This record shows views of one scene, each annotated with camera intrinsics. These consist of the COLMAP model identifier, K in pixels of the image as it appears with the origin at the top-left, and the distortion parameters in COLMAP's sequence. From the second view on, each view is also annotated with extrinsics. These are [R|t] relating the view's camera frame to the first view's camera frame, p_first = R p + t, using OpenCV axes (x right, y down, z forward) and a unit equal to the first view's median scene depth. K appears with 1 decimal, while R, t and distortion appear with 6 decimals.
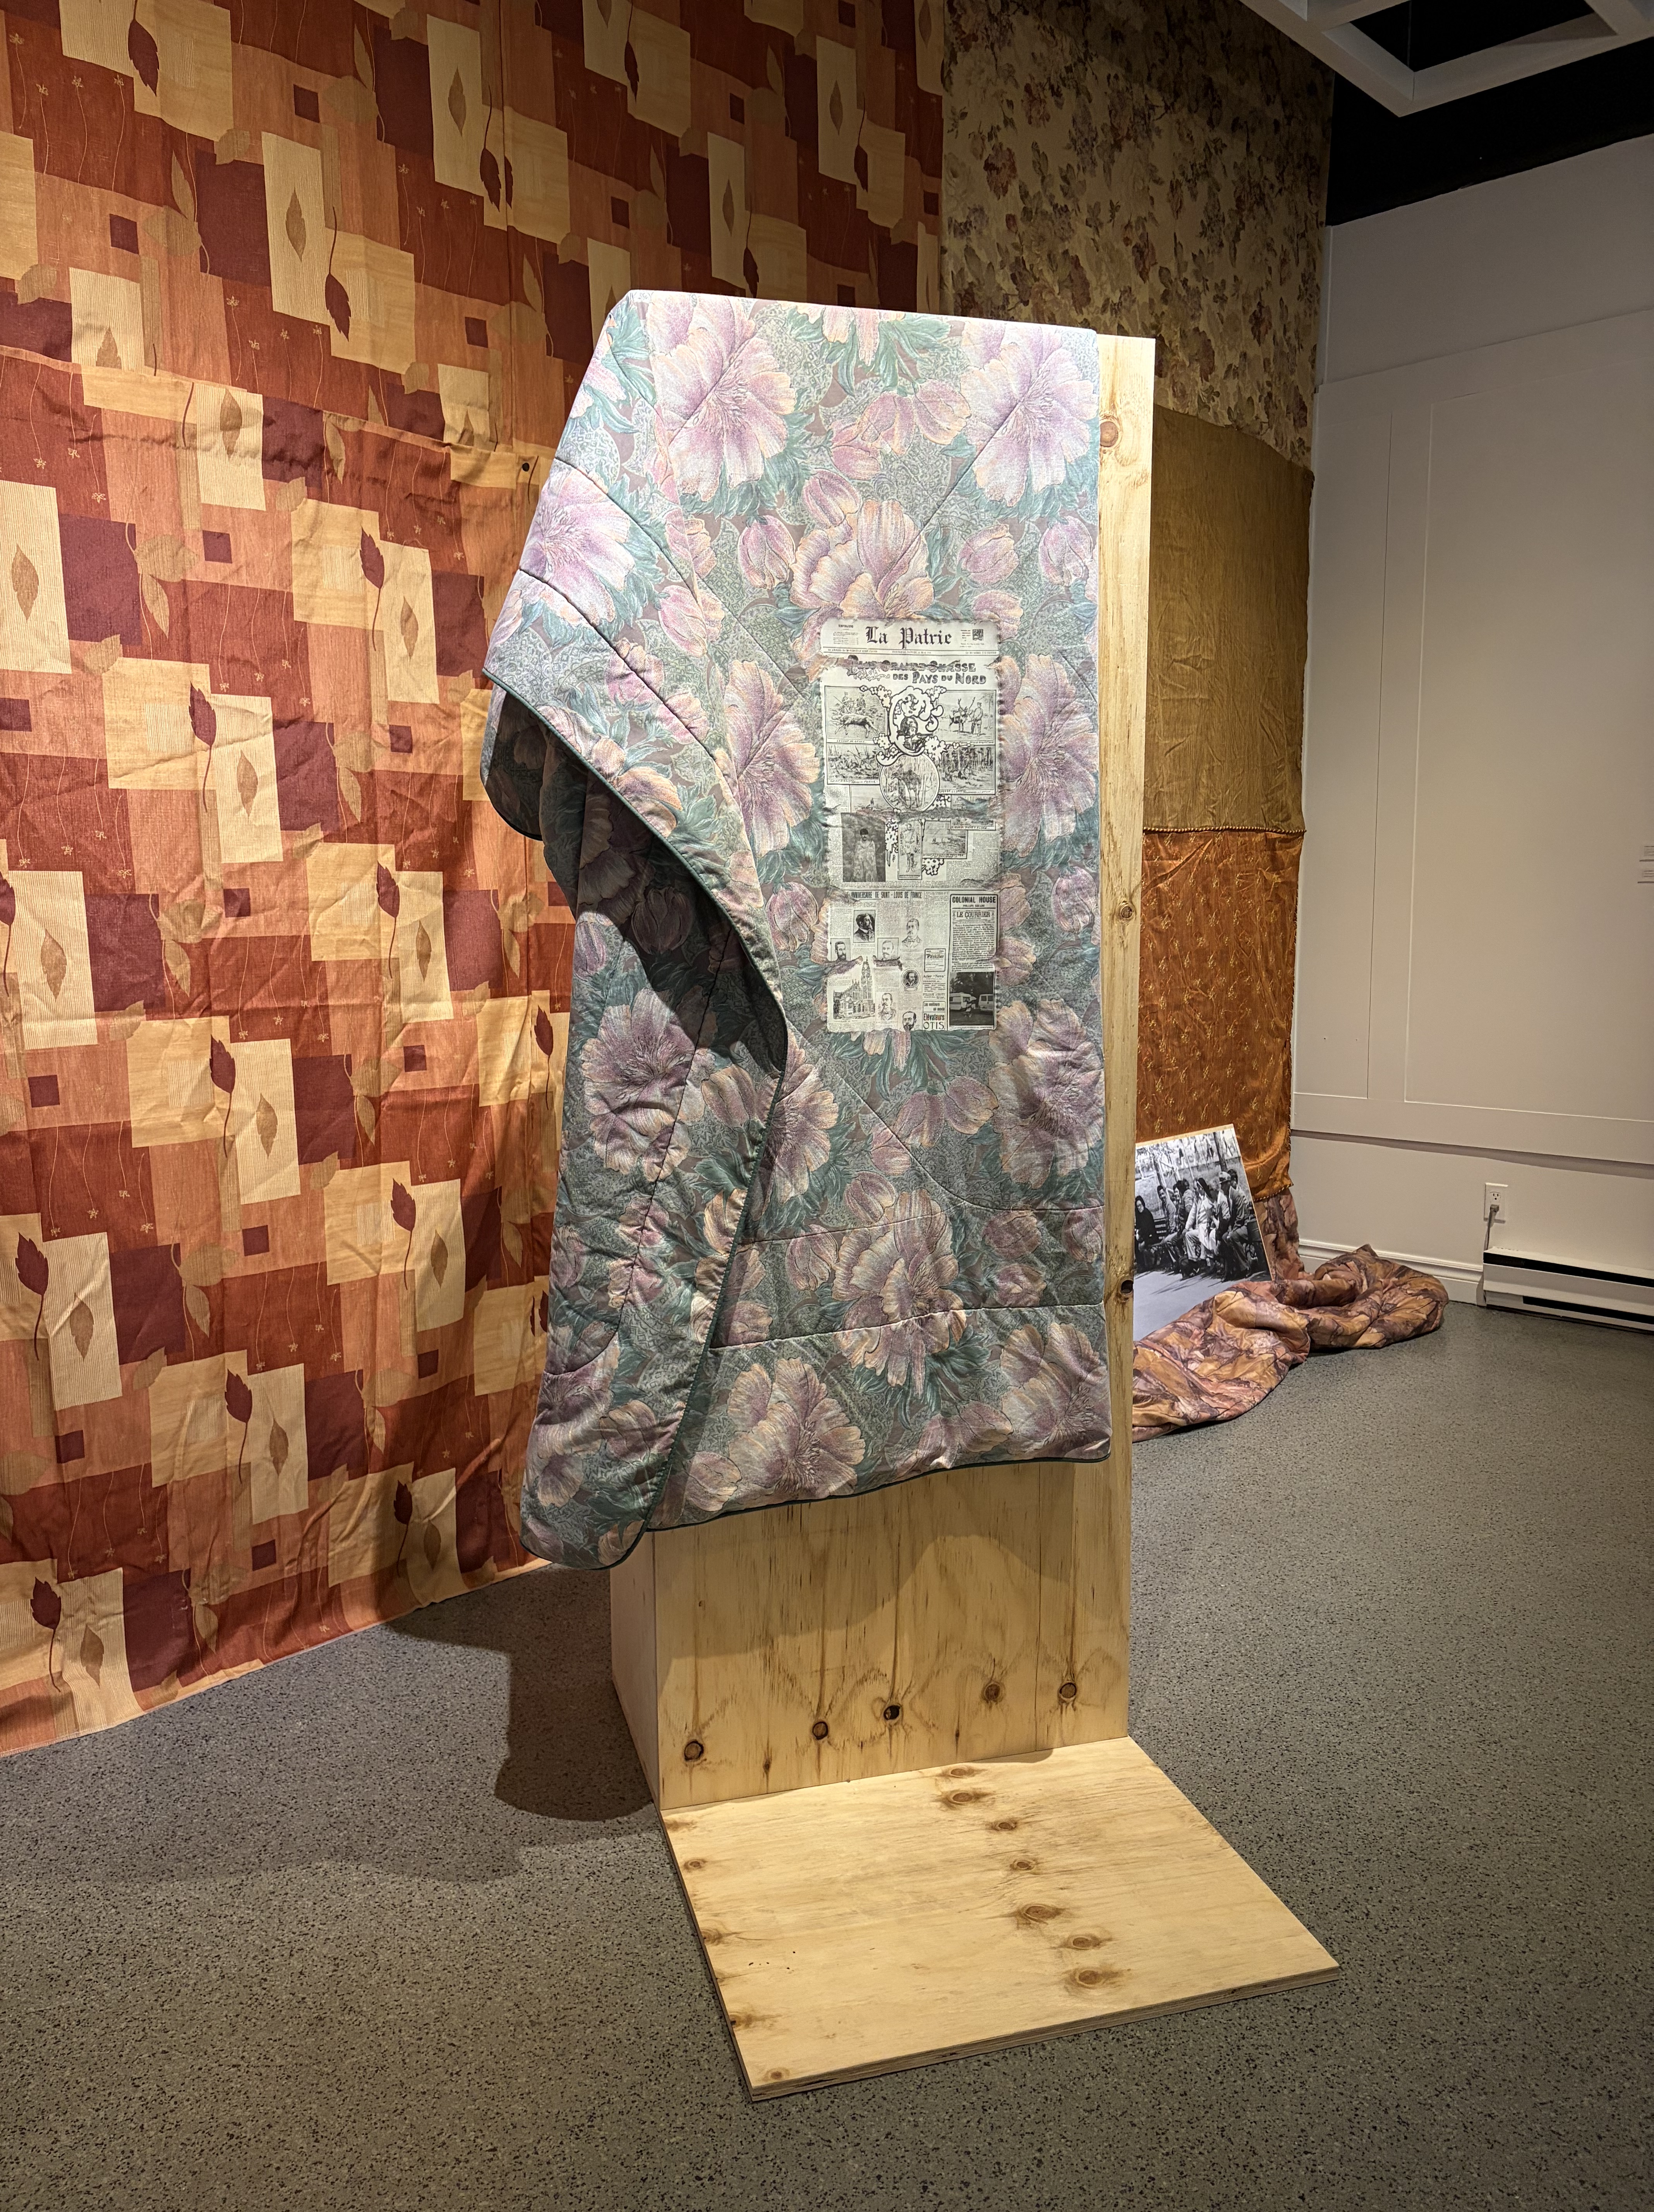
lens RADIAL K [[1668.5, 0, 834.1], [0, 1668.5, 1097.3], [0, 0, 1]] dist [0.100343, -0.173926]
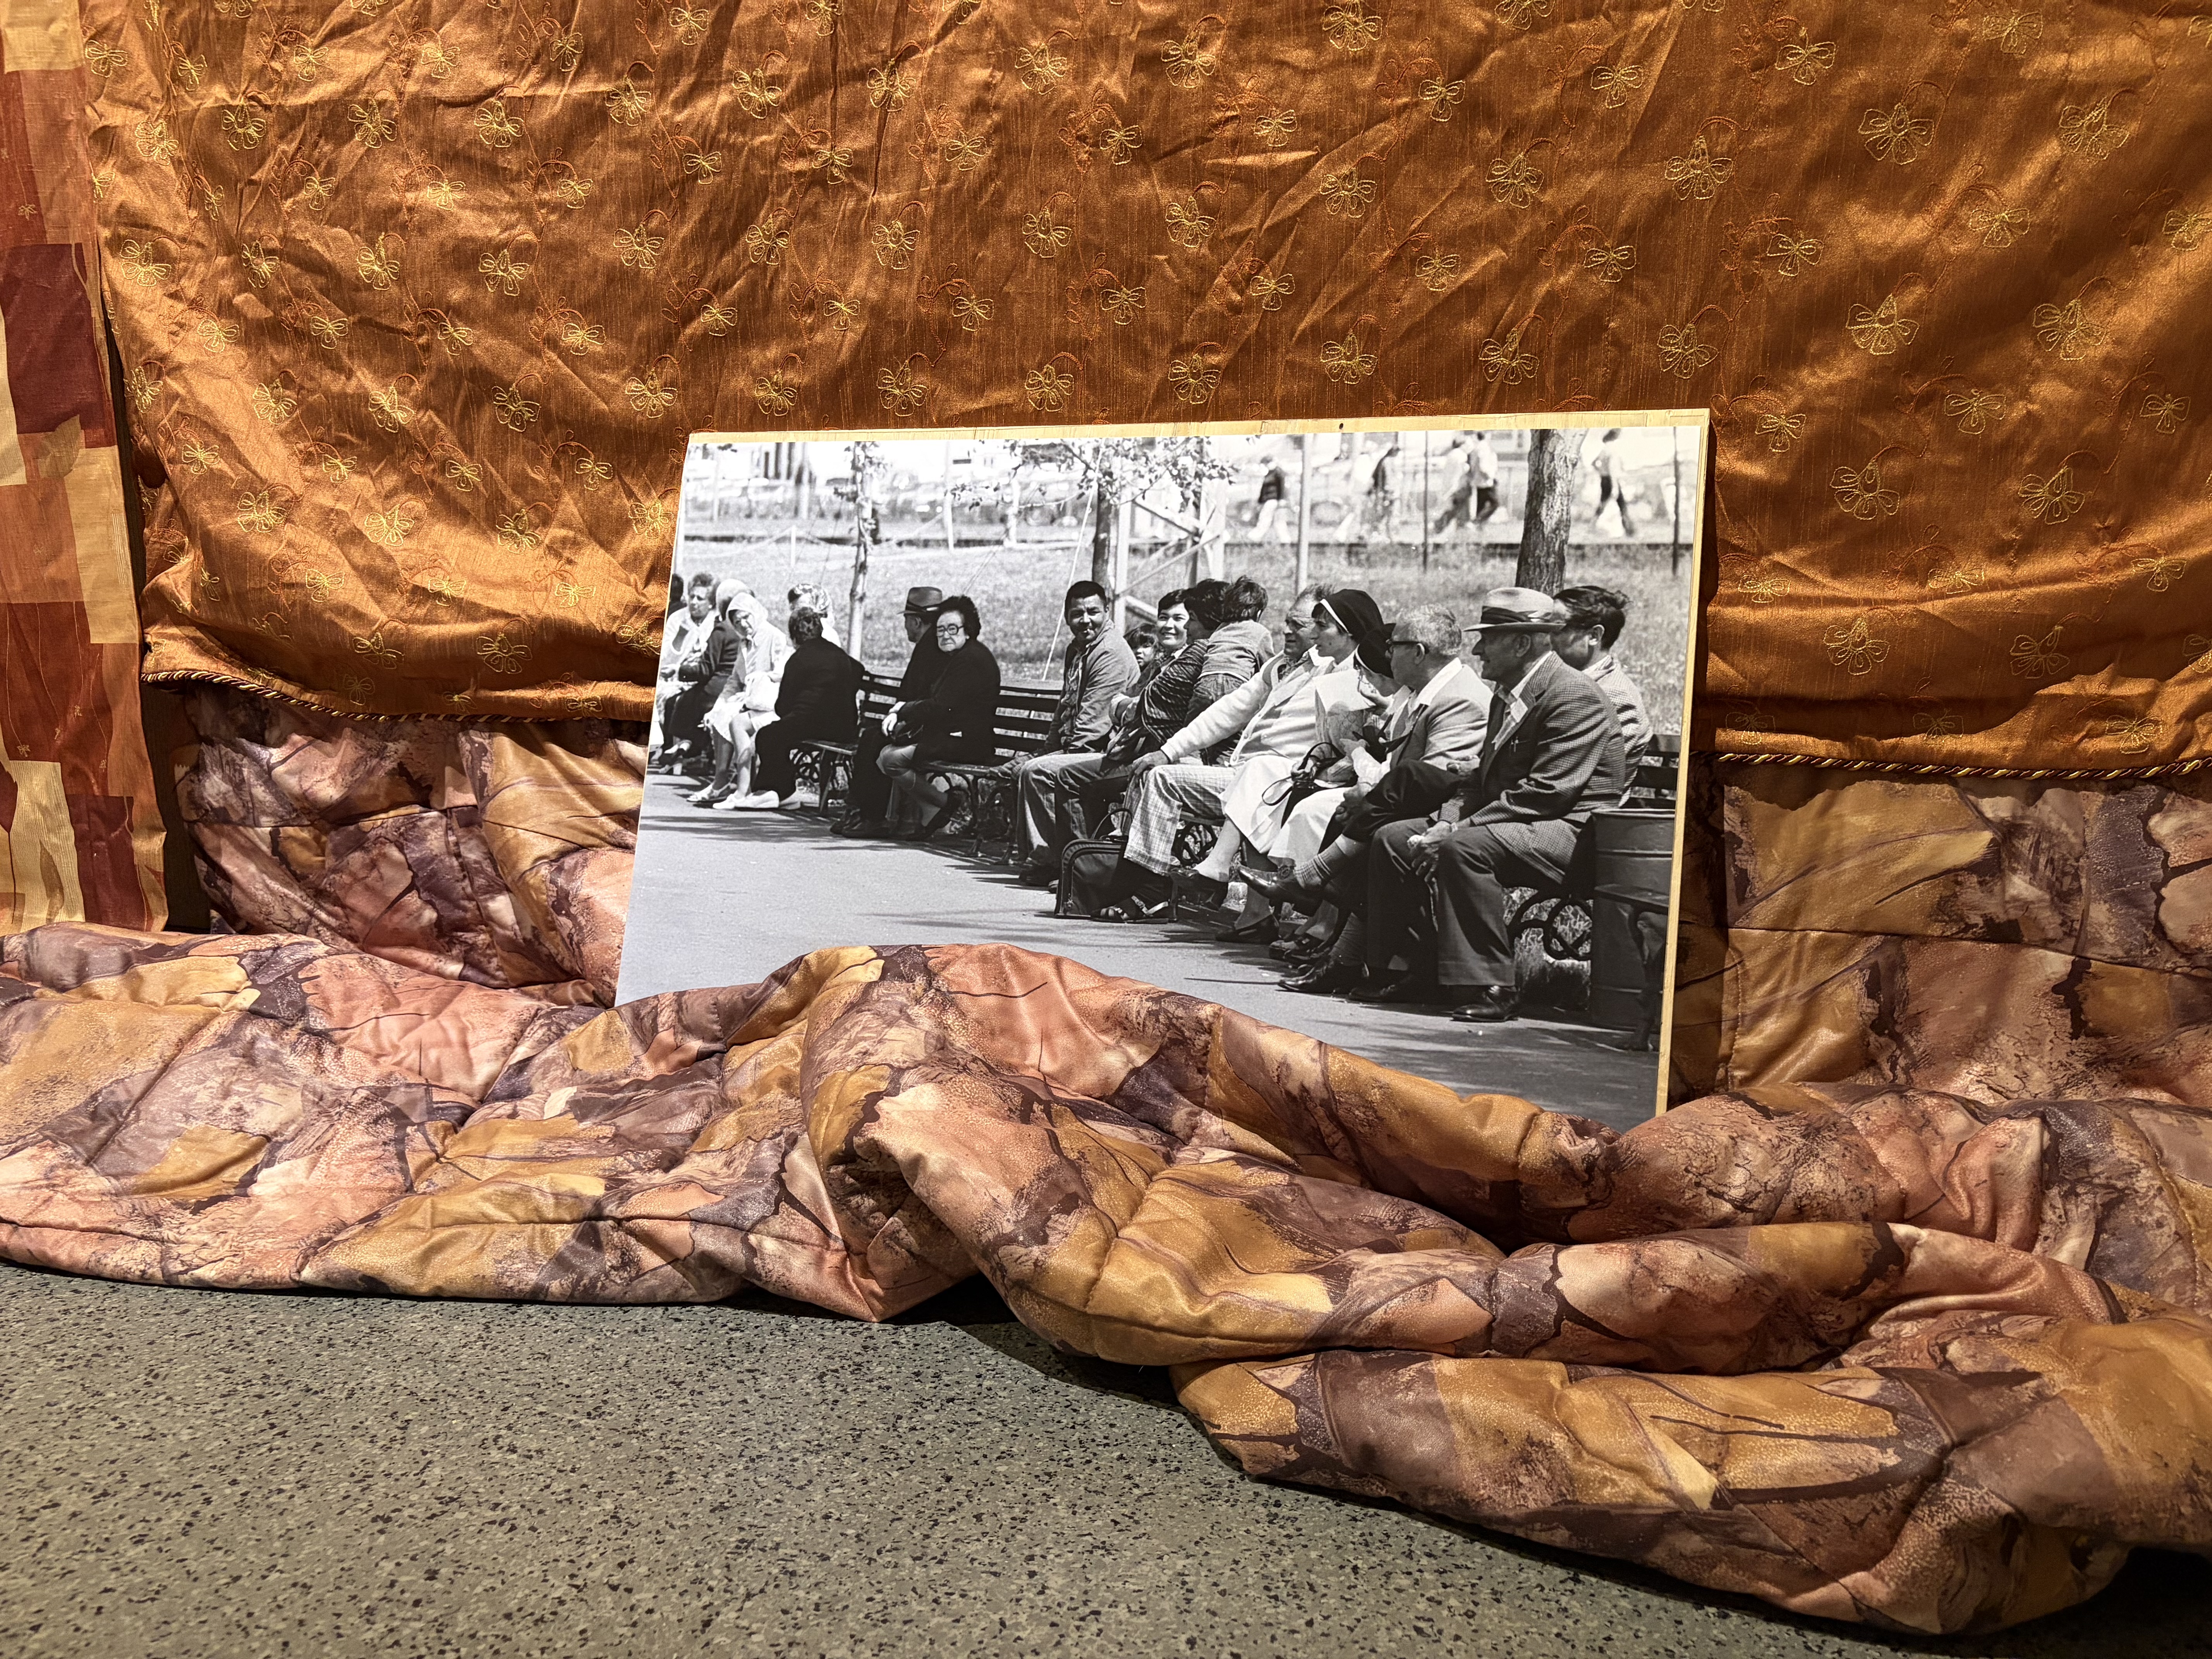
lens RADIAL K [[1671.1, 0, 1093.4], [0, 1671.1, 835.3], [0, 0, 1]] dist [0.075044, -0.102233]
pose [[0.401699, 0.159416, -0.901789, 0.445997], [-0.120018, 0.985403, 0.120736, 0.059429], [0.907873, 0.059731, 0.414968, 0.865739]]
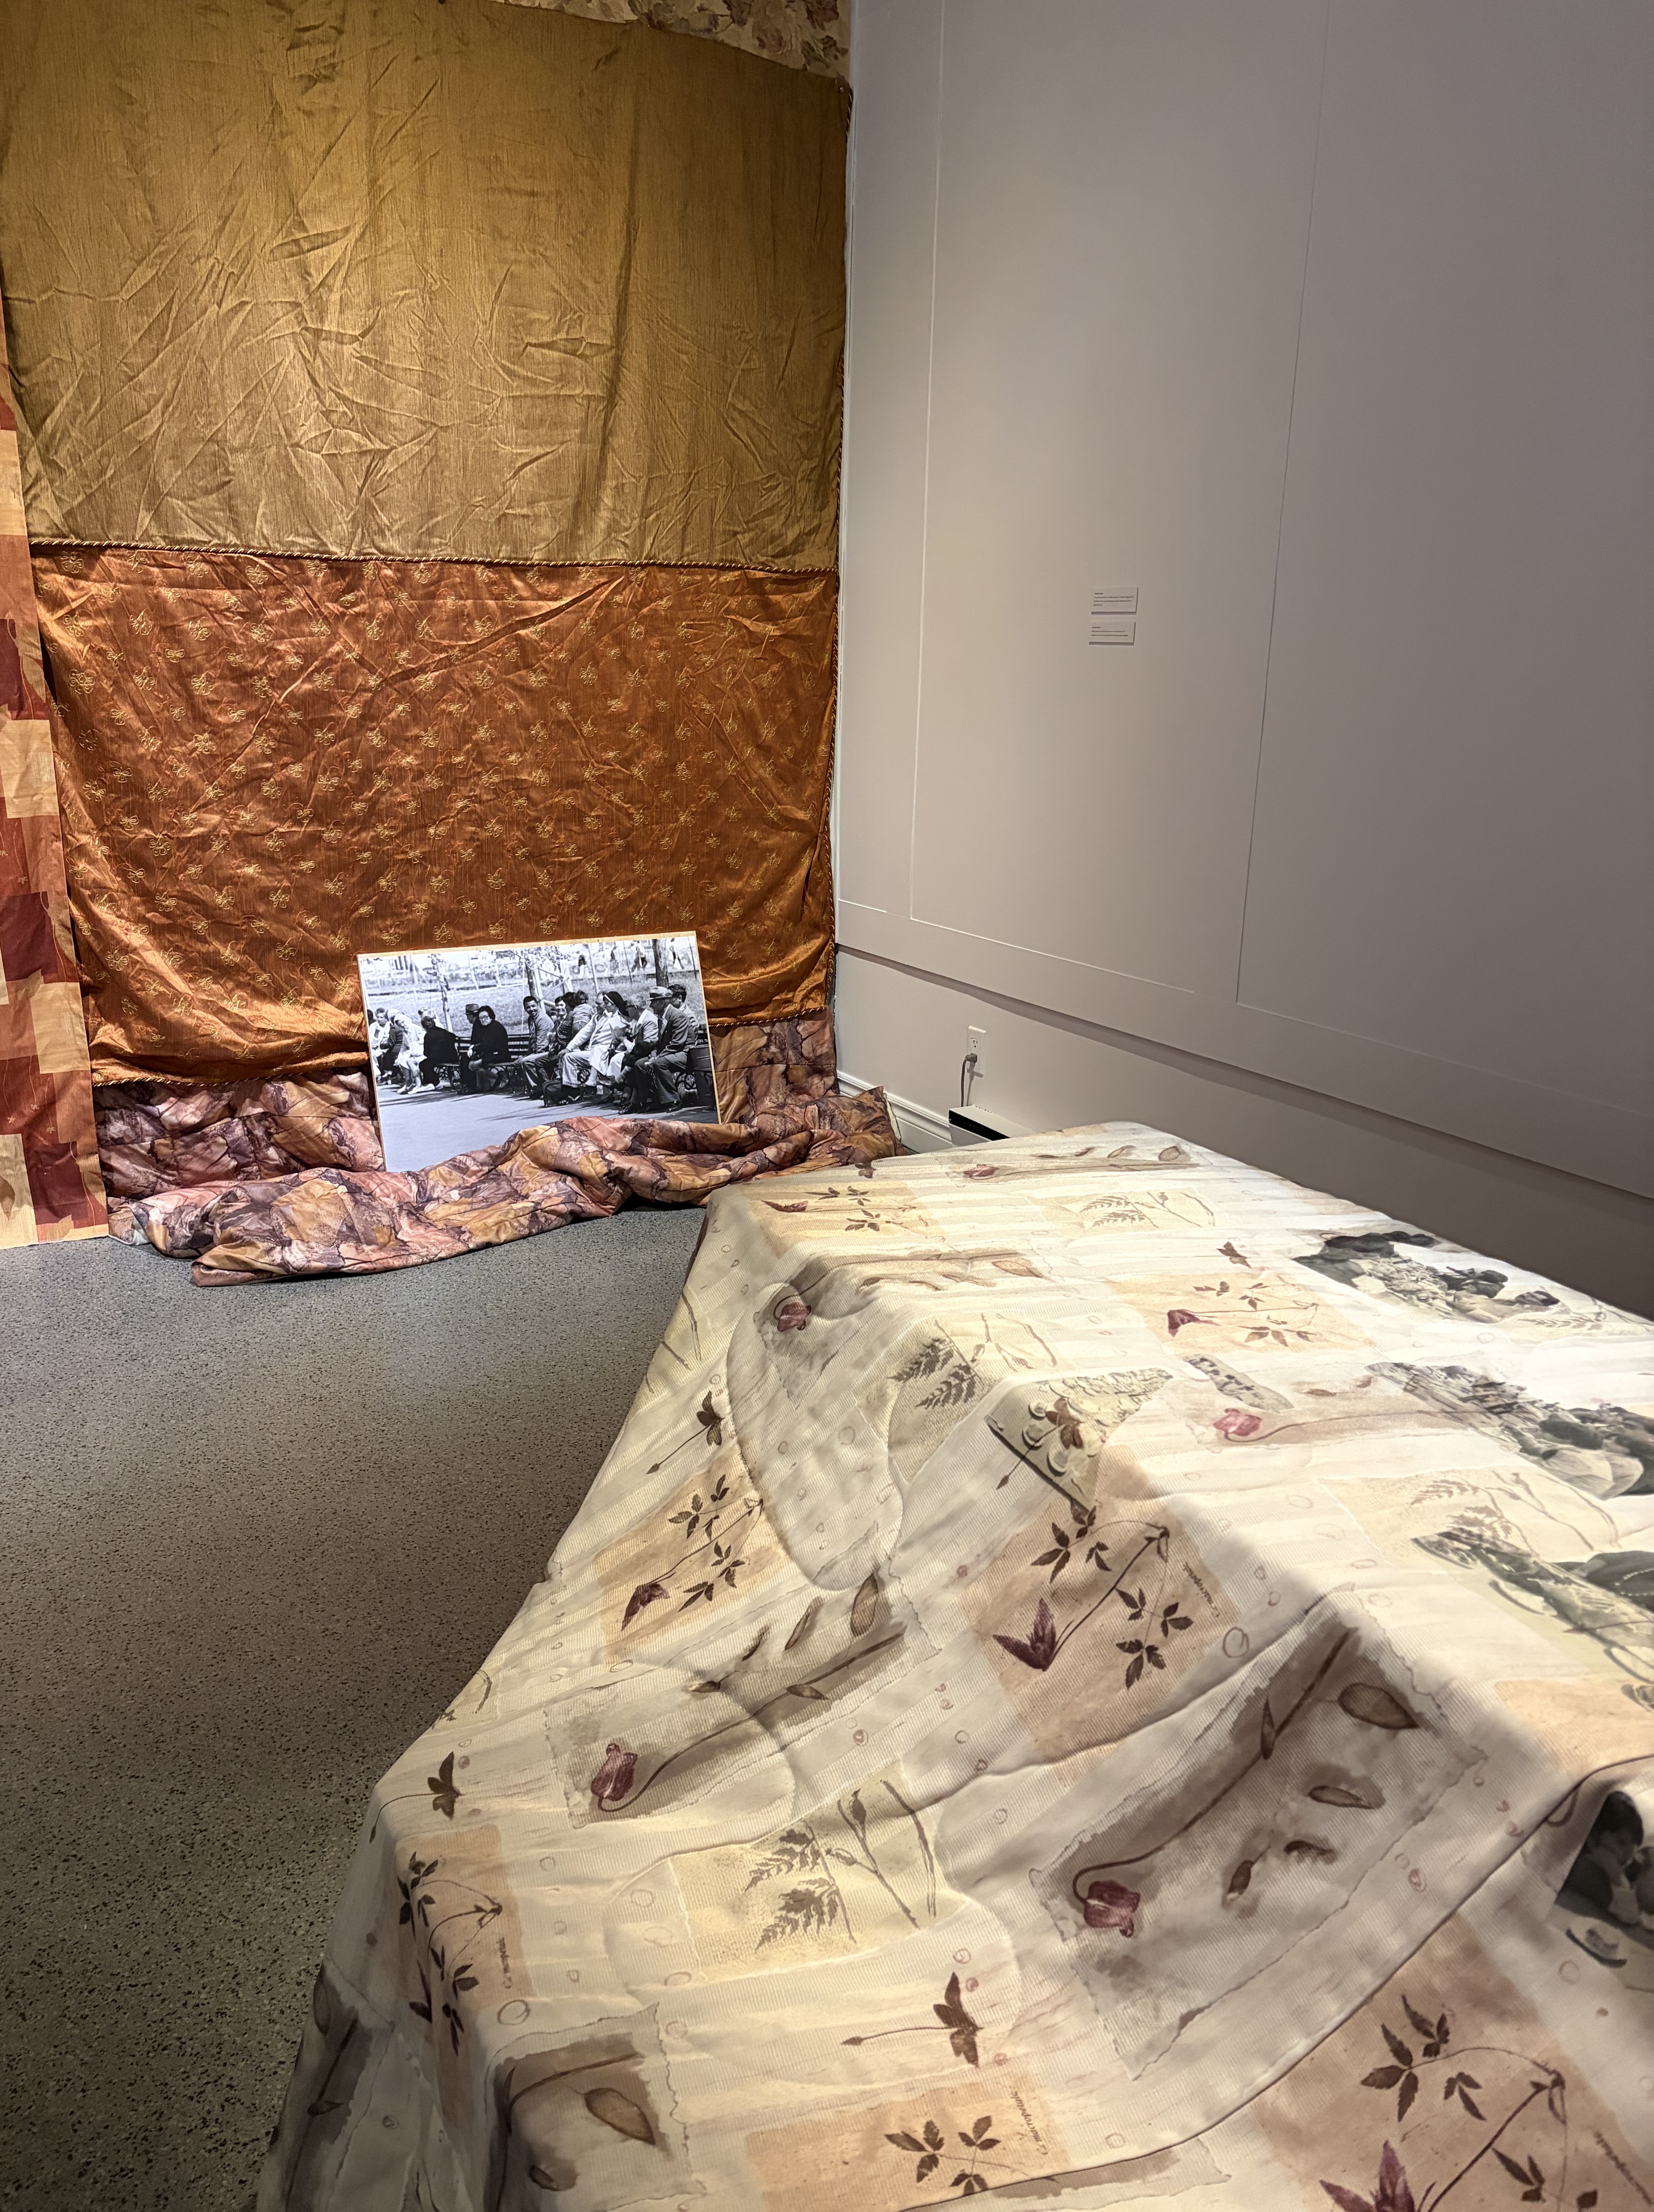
lens RADIAL K [[1668.5, 0, 834.1], [0, 1668.5, 1097.3], [0, 0, 1]] dist [0.100343, -0.173926]
pose [[0.955155, 0.096677, -0.279879, 0.572849], [-0.057951, 0.987953, 0.143491, -0.027163], [0.290380, -0.120837, 0.949251, 0.224113]]
